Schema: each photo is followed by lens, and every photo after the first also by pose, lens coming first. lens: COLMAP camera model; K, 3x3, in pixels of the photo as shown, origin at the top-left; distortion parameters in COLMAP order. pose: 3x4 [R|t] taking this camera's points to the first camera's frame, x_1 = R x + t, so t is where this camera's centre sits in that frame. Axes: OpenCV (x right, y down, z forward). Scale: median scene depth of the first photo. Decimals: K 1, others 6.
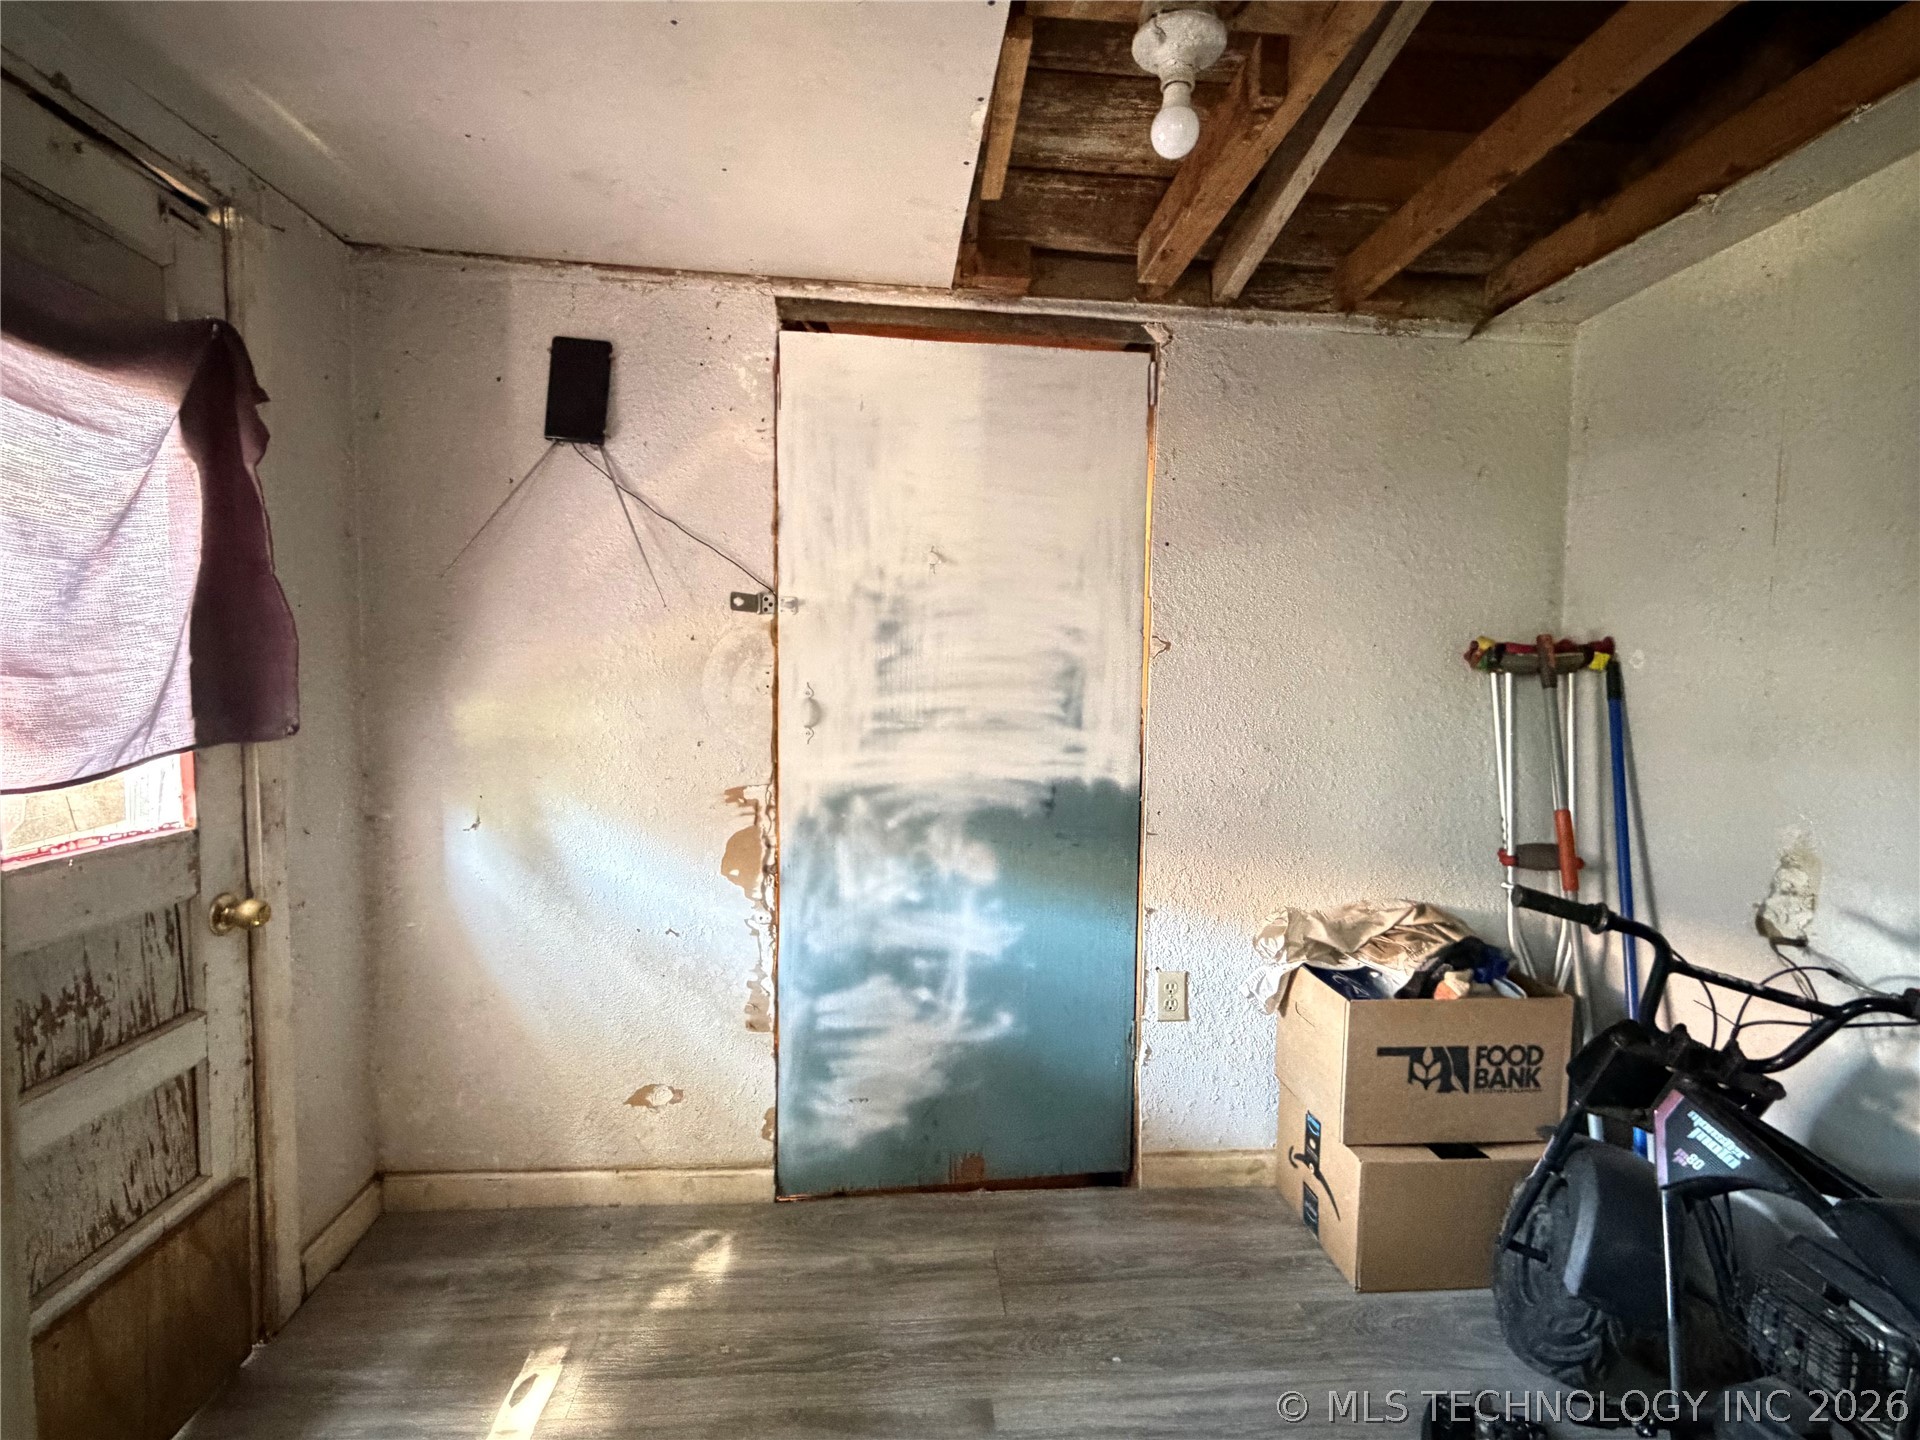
lens RADIAL K [[970.9, 0, 960.5], [0, 970.9, 722.5], [0, 0, 1]] dist [0.004621, 0.001955]
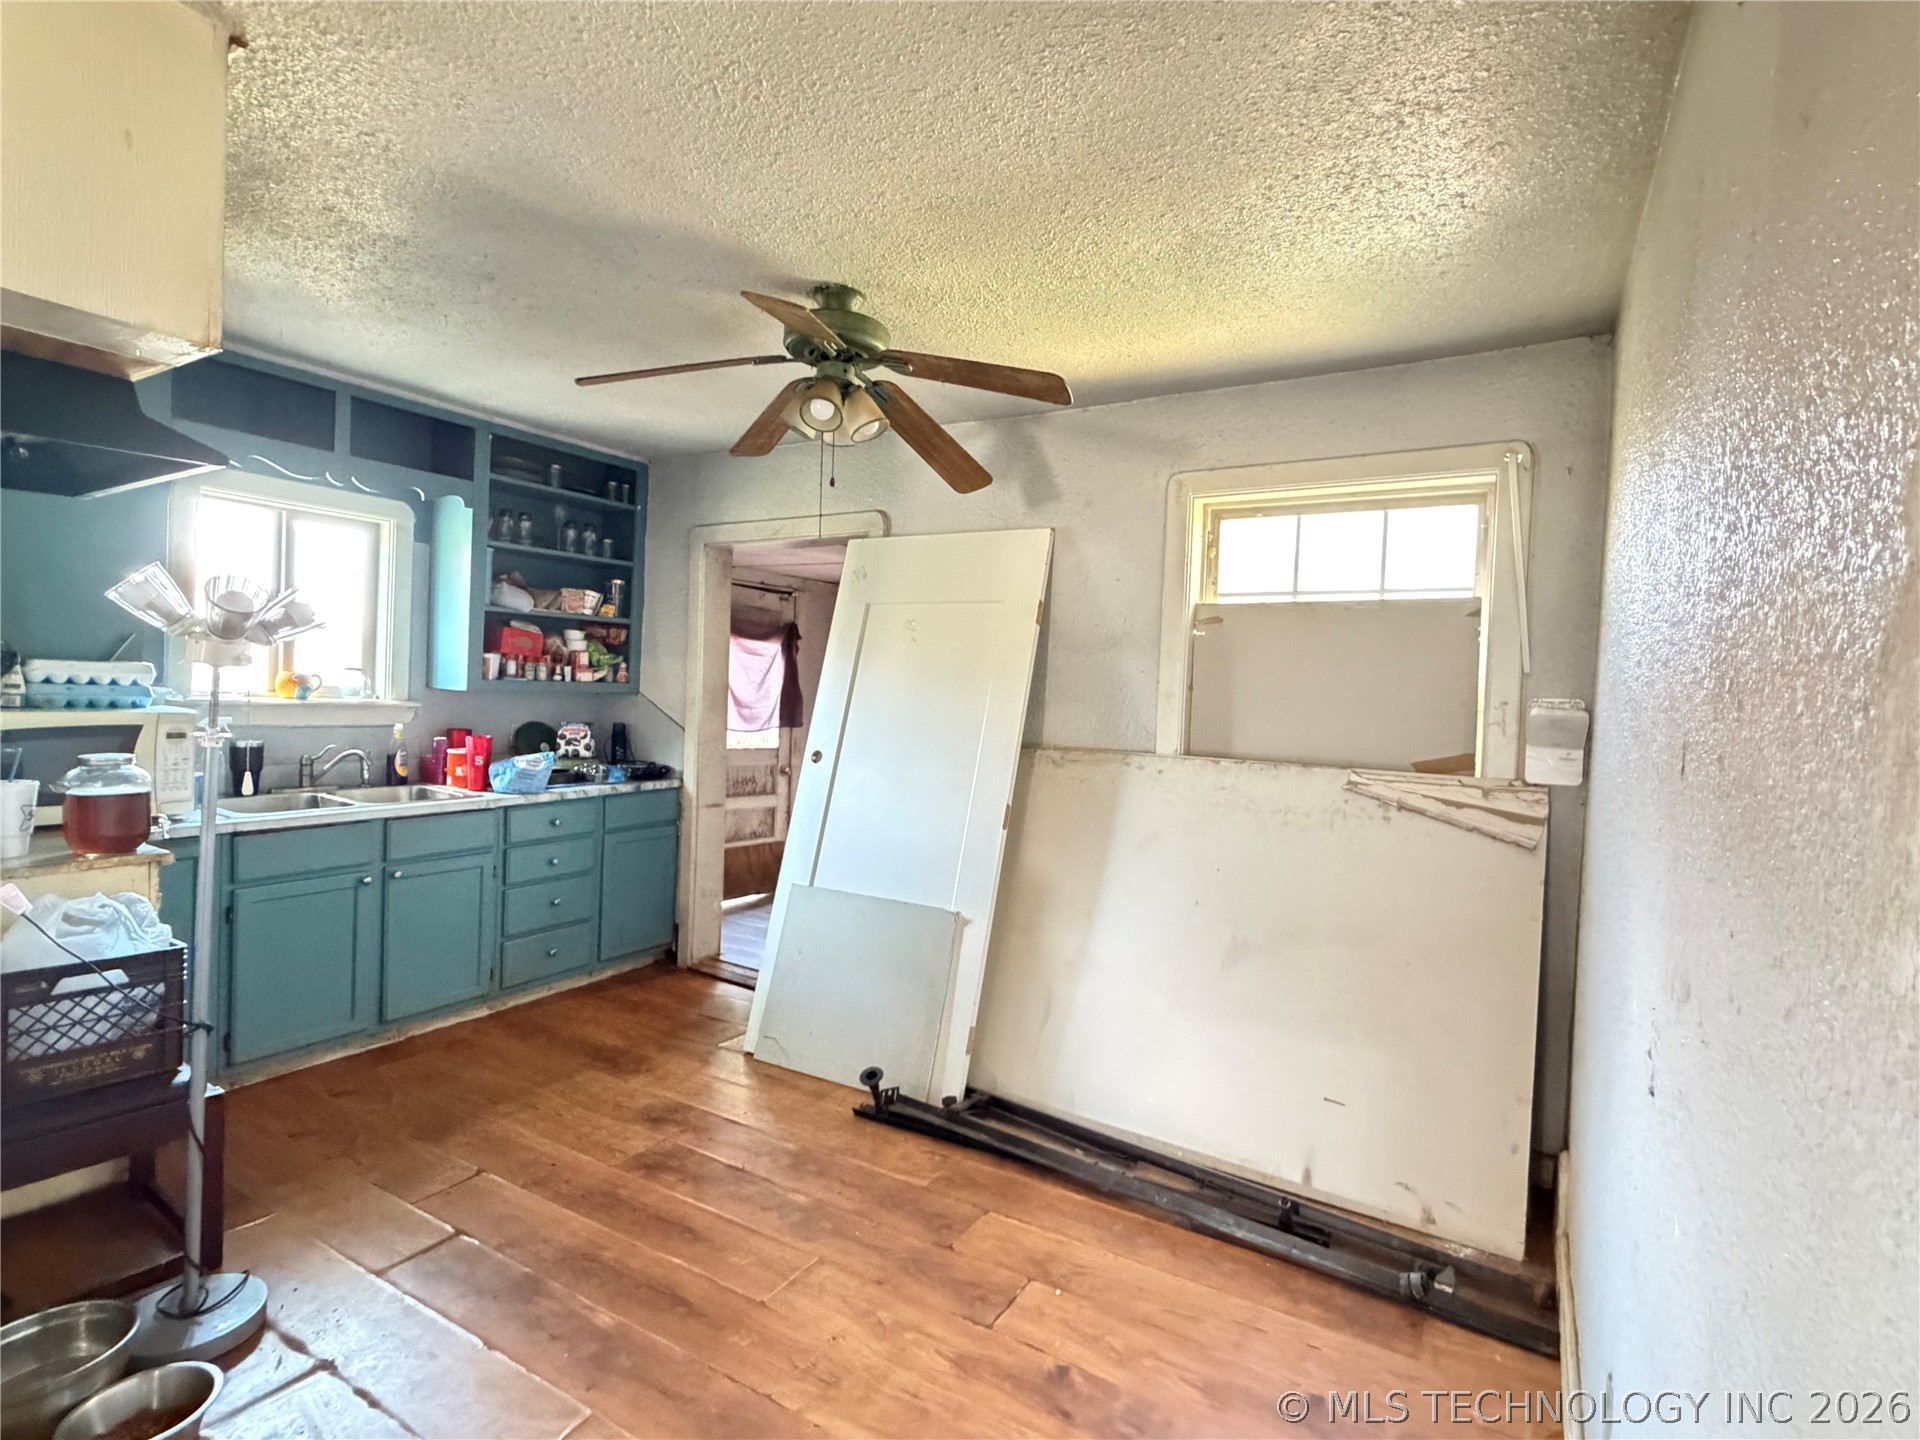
lens RADIAL K [[970.9, 0, 960.4], [0, 970.9, 713.1], [0, 0, 1]] dist [0.004621, 0.001955]
pose [[0.825215, 0.038394, -0.563513, 2.098091], [-0.067719, 0.997216, -0.031226, 0.043604], [0.560745, 0.063929, 0.825517, -1.903005]]
